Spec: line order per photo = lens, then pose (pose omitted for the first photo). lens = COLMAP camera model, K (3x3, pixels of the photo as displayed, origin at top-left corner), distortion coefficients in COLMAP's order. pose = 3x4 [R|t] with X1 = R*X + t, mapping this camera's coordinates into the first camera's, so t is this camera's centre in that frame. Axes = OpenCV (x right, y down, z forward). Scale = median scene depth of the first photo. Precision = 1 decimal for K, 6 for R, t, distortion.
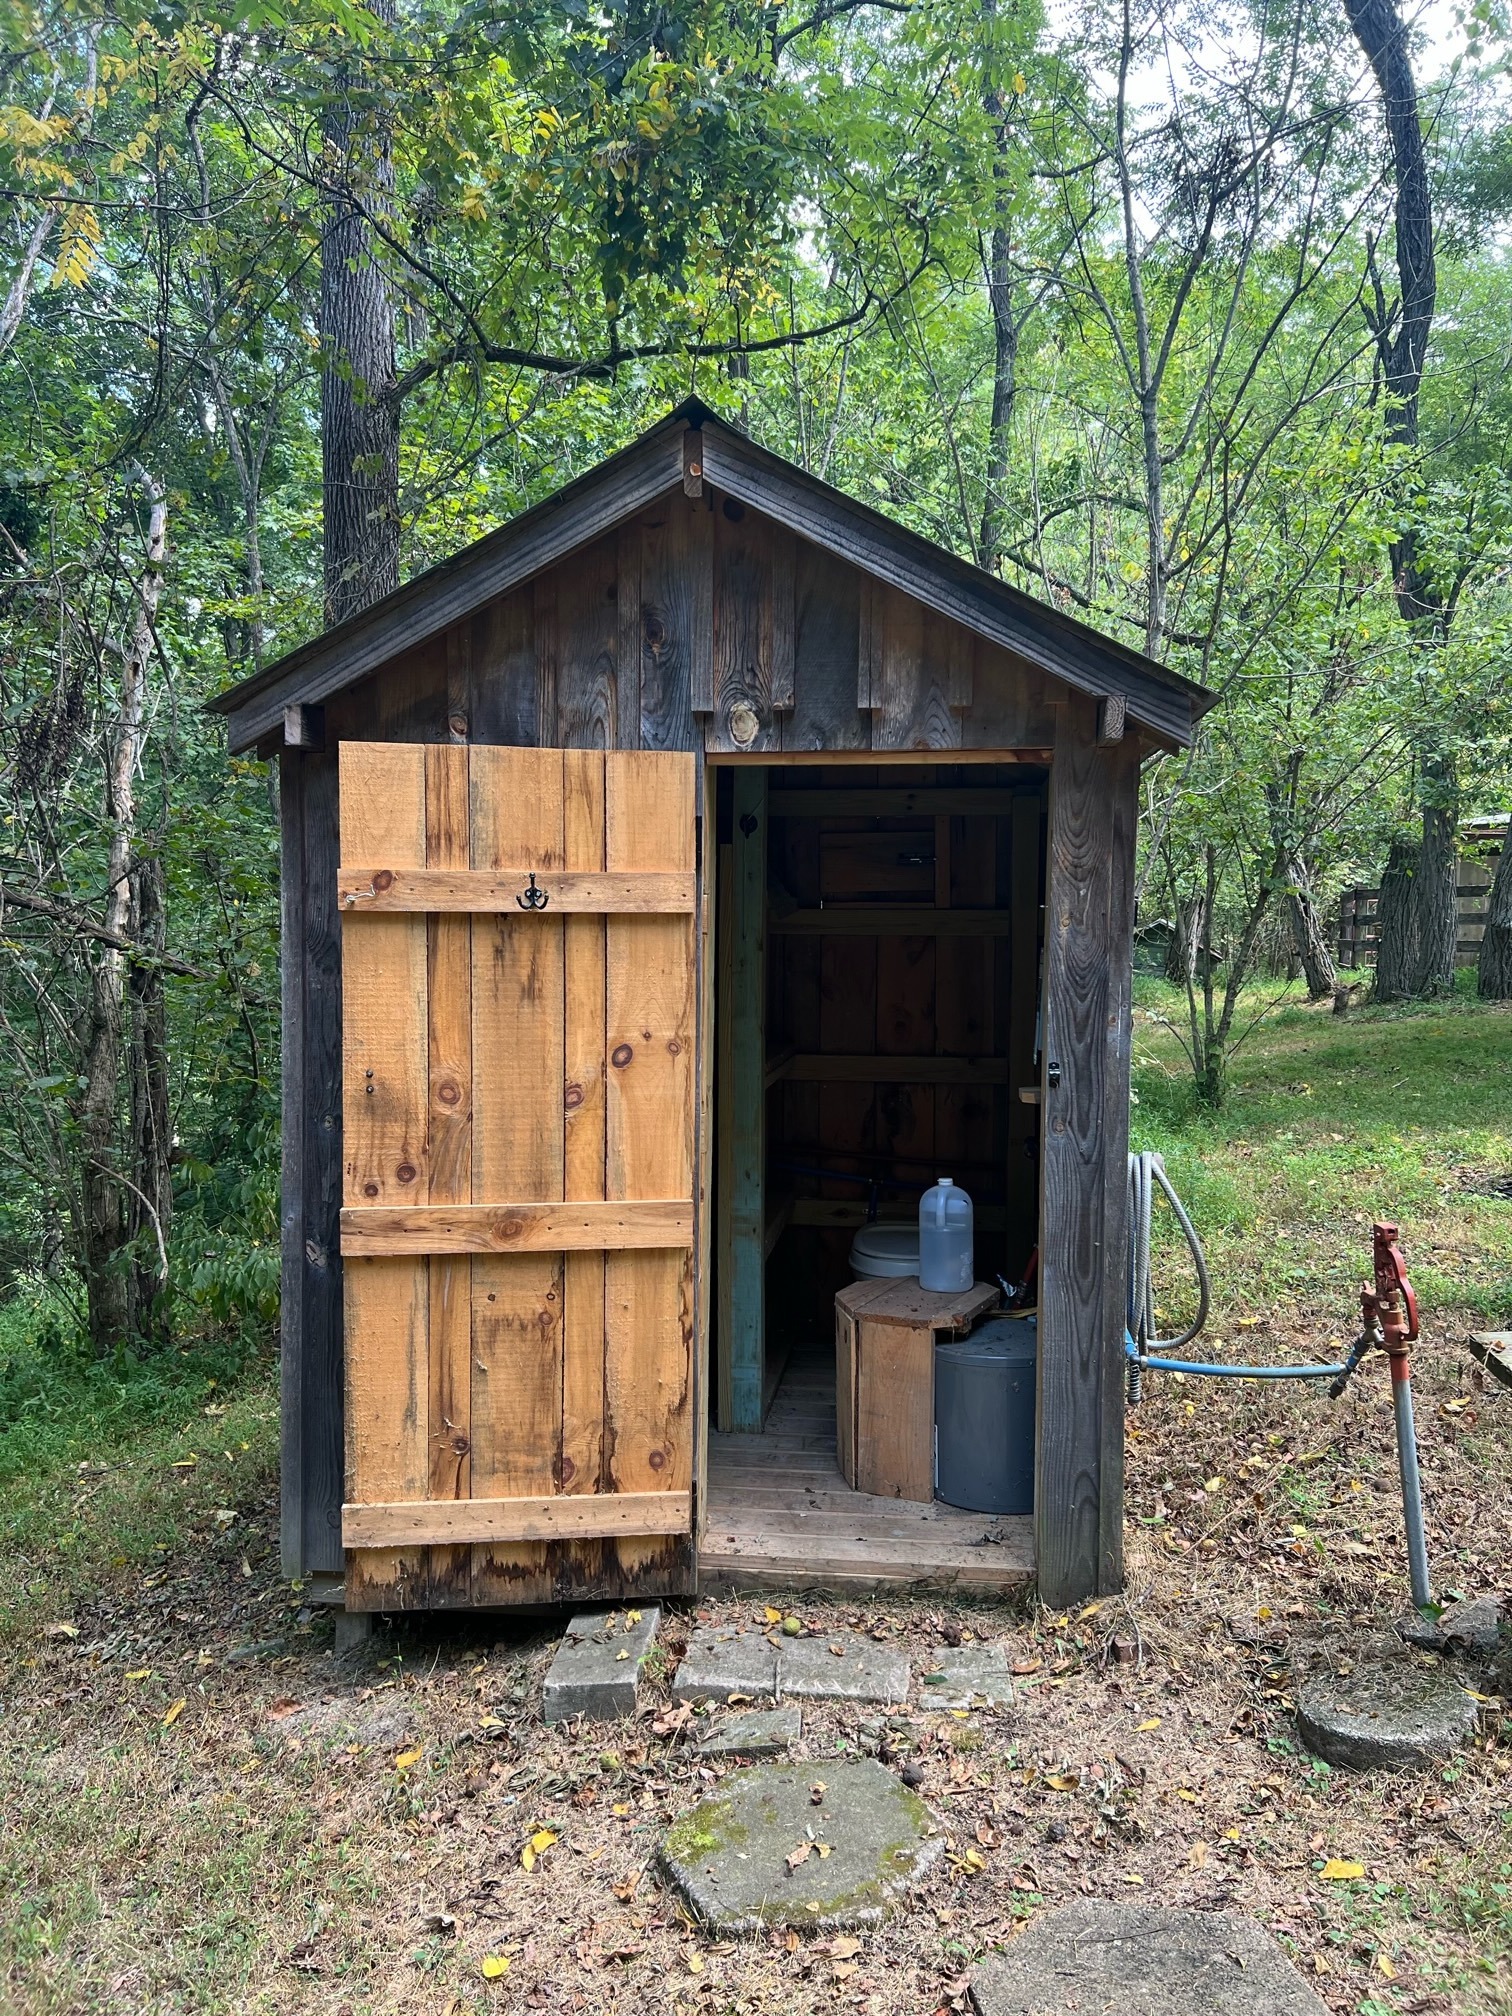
lens RADIAL K [[1526.0, 0, 760.1], [0, 1526.0, 1012.0], [0, 0, 1]] dist [0.040360, -0.045500]
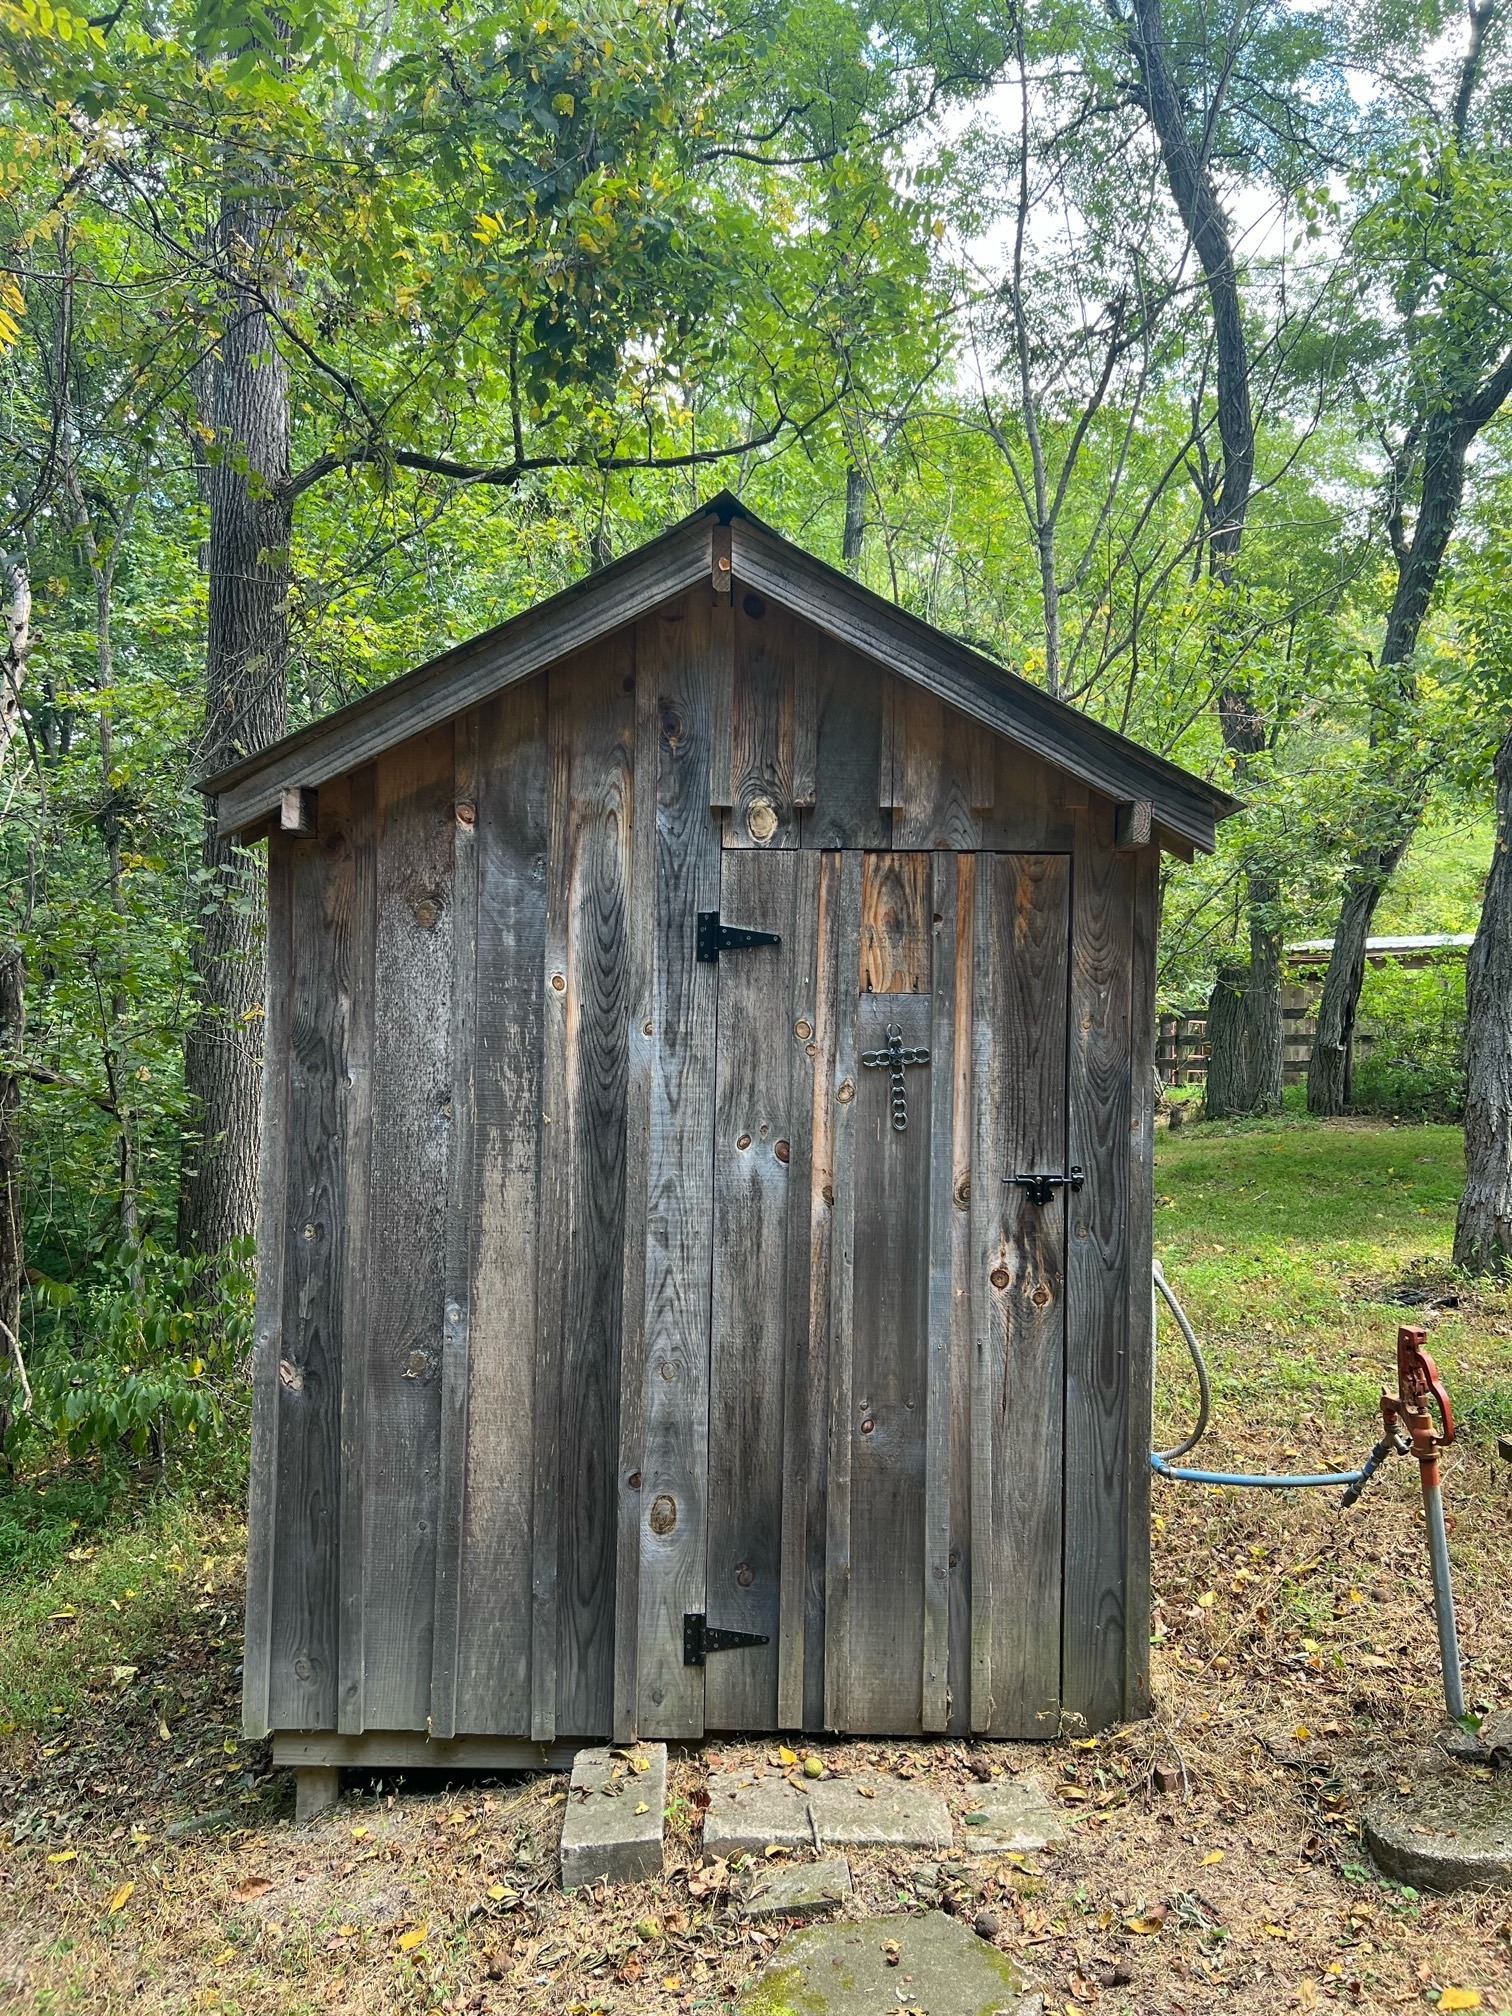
lens RADIAL K [[1526.0, 0, 746.0], [0, 1526.0, 1024.3], [0, 0, 1]] dist [0.040360, -0.045500]
pose [[0.992997, 0.011065, 0.117618, -0.134139], [-0.002950, 0.997616, -0.068944, 0.009817], [-0.118101, 0.068114, 0.990663, 0.039039]]
